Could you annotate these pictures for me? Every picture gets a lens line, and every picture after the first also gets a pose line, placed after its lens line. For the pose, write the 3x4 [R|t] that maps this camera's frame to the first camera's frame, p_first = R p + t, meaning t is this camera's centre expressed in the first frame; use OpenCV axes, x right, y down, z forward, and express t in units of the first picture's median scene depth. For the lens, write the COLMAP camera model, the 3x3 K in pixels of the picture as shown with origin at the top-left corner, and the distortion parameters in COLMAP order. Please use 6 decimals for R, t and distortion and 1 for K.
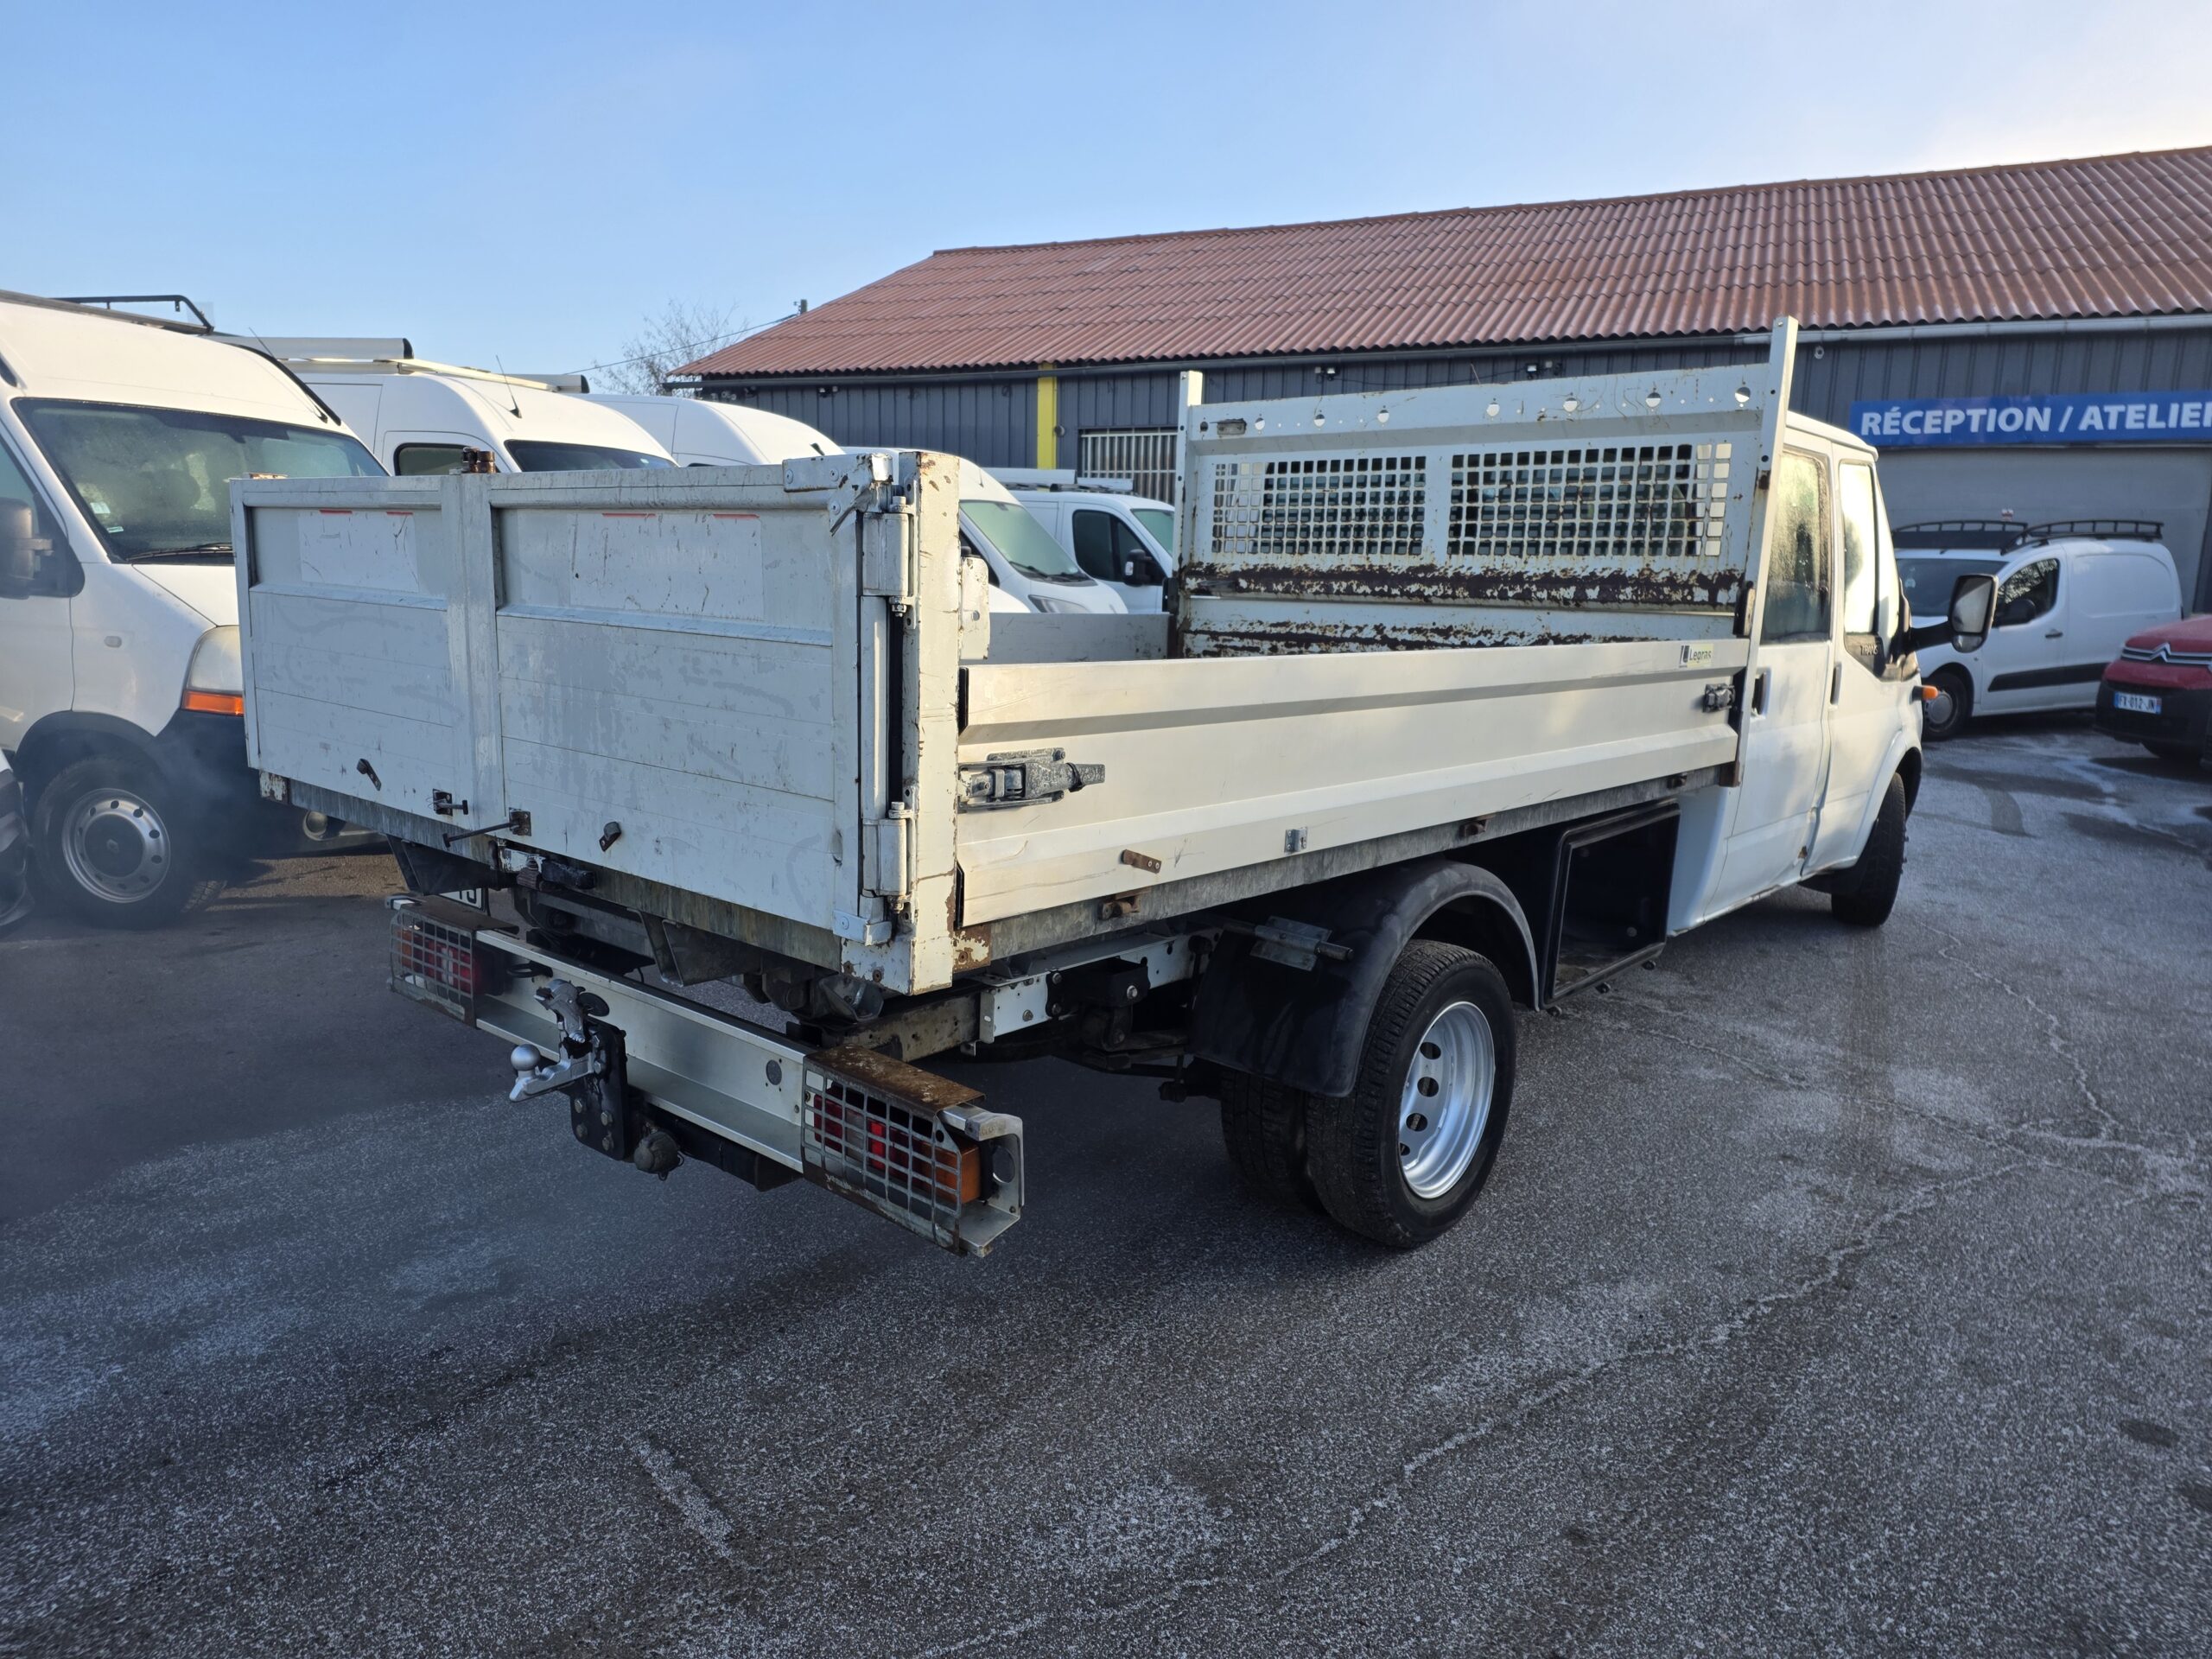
lens RADIAL K [[1453.7, 0, 1111.5], [0, 1453.7, 839.0], [0, 0, 1]] dist [0.080525, -0.059271]
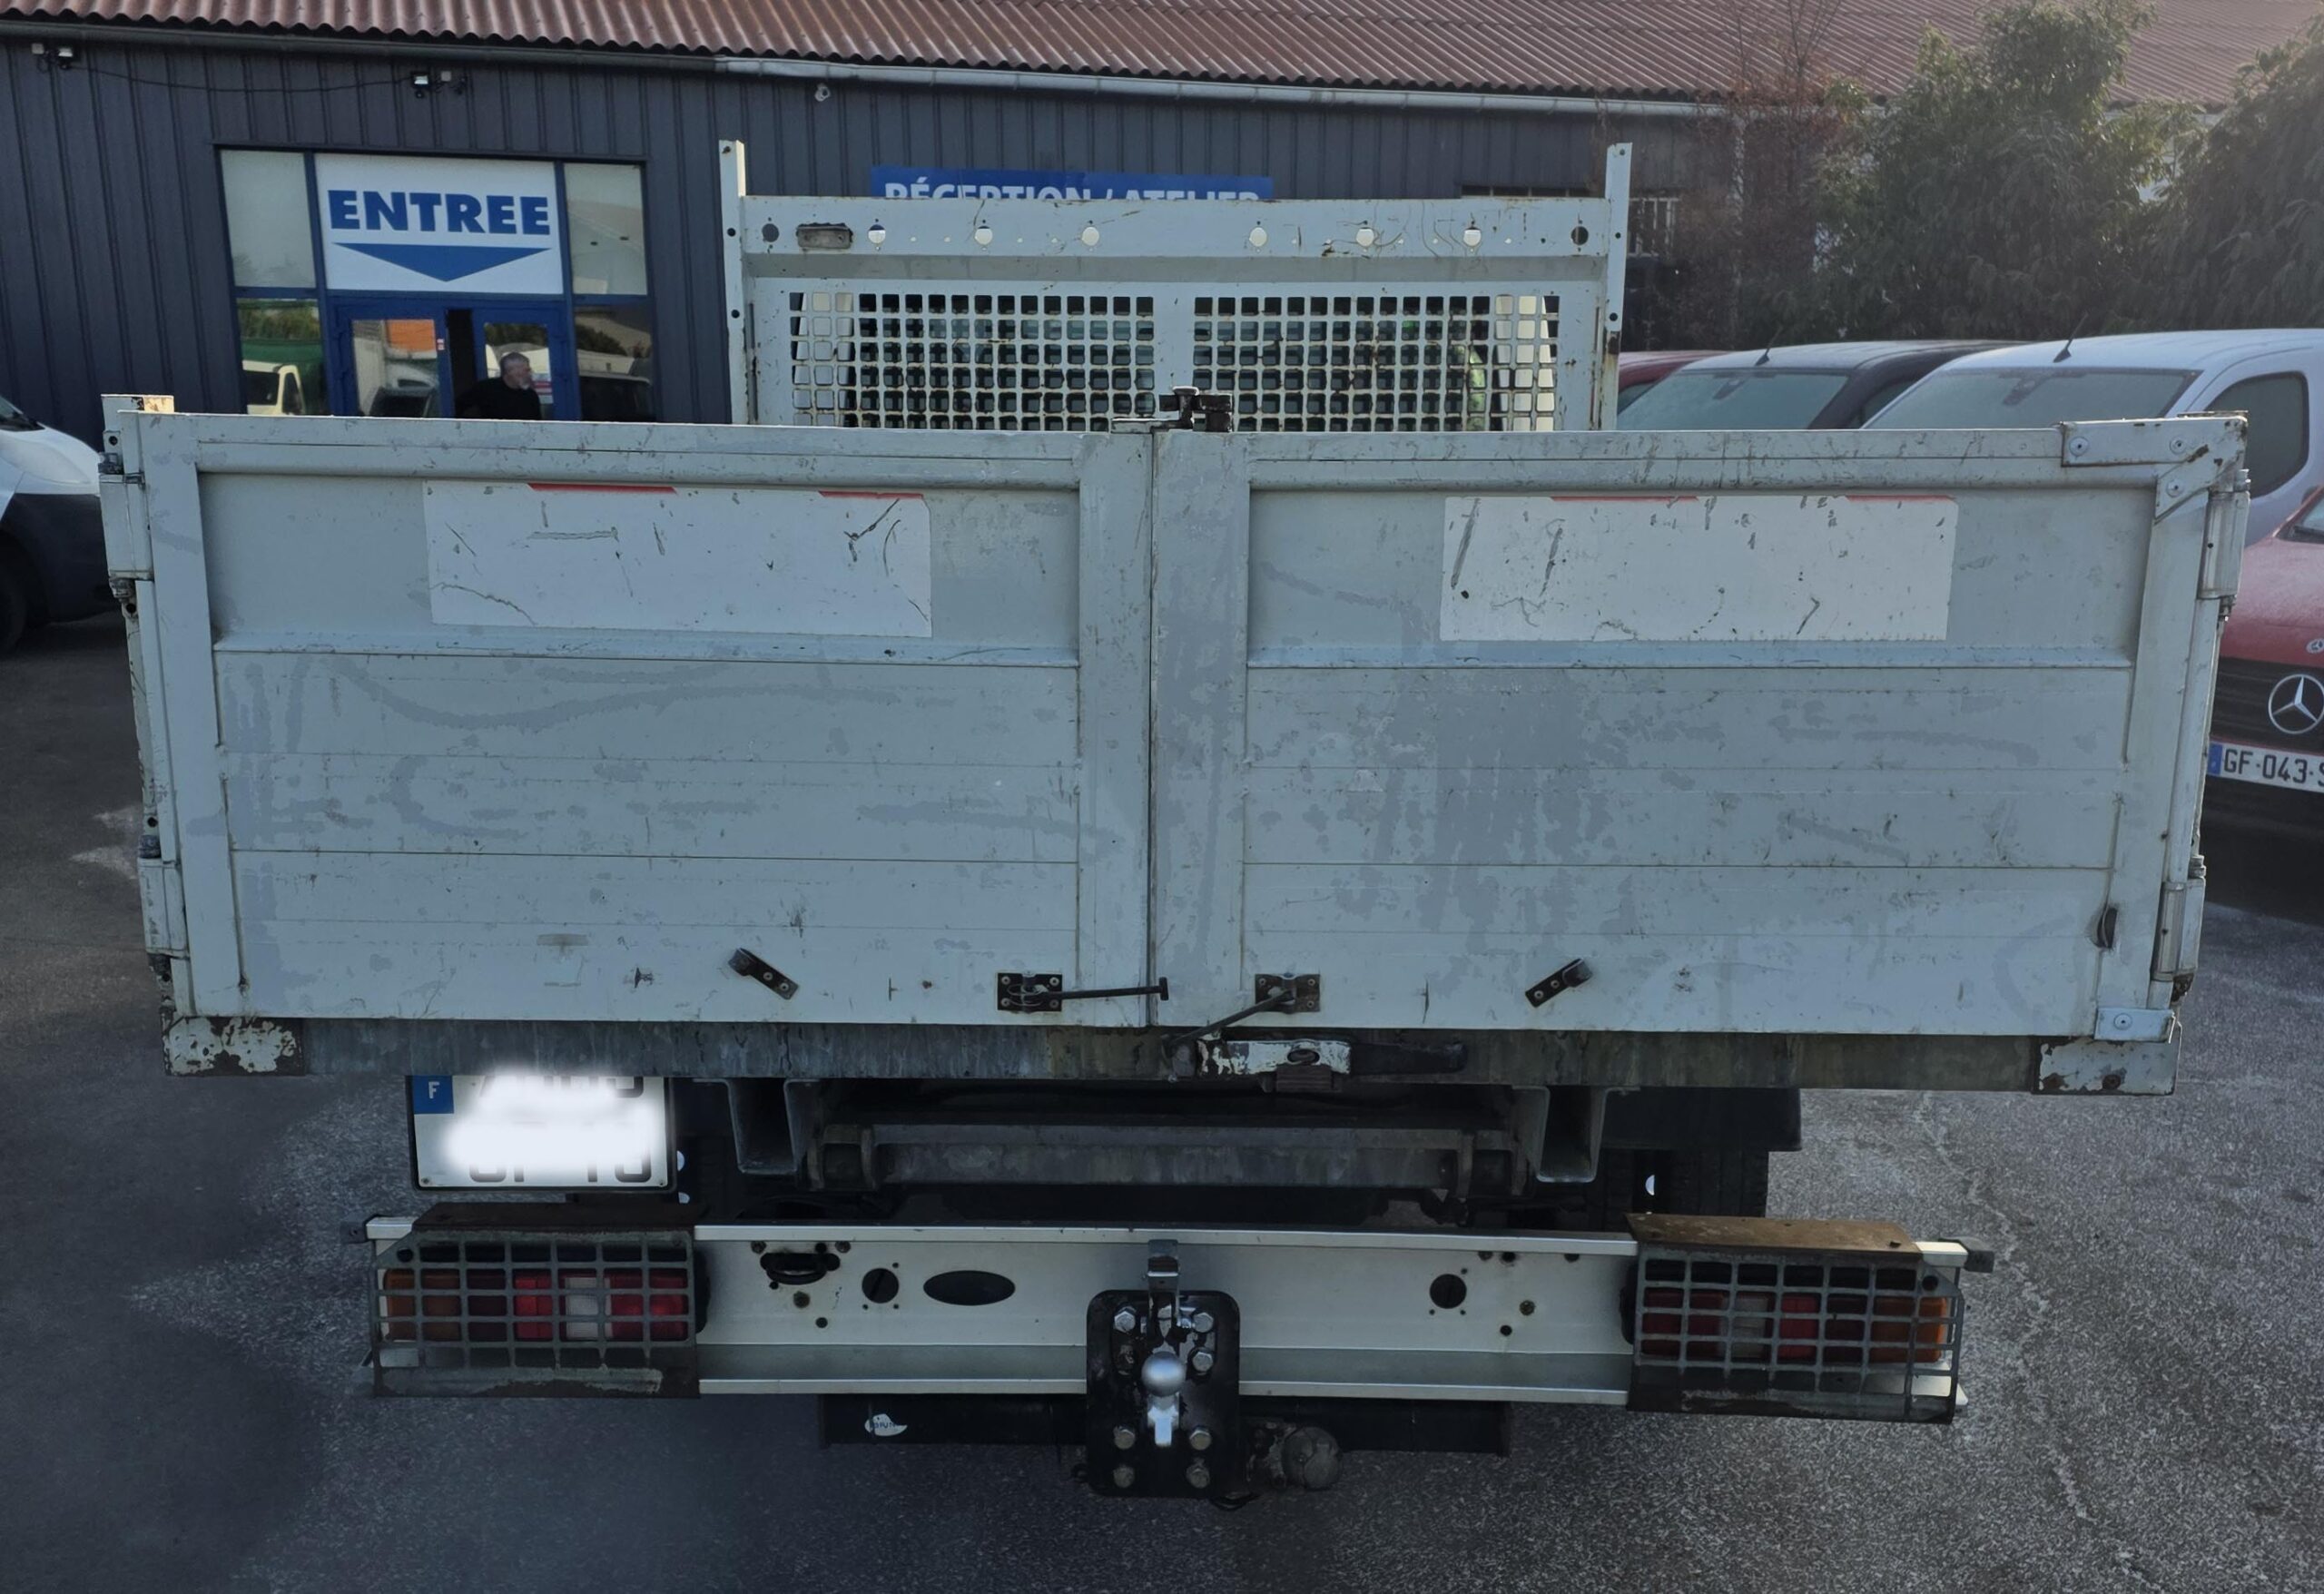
lens RADIAL K [[2190.4, 0, 1165.3], [0, 2190.4, 957.3], [0, 0, 1]] dist [0.172749, -0.250077]
pose [[0.757761, -0.179155, 0.627457, -0.566623], [0.132565, 0.983785, 0.120801, -0.081002], [-0.638925, -0.008359, 0.769224, 0.175352]]
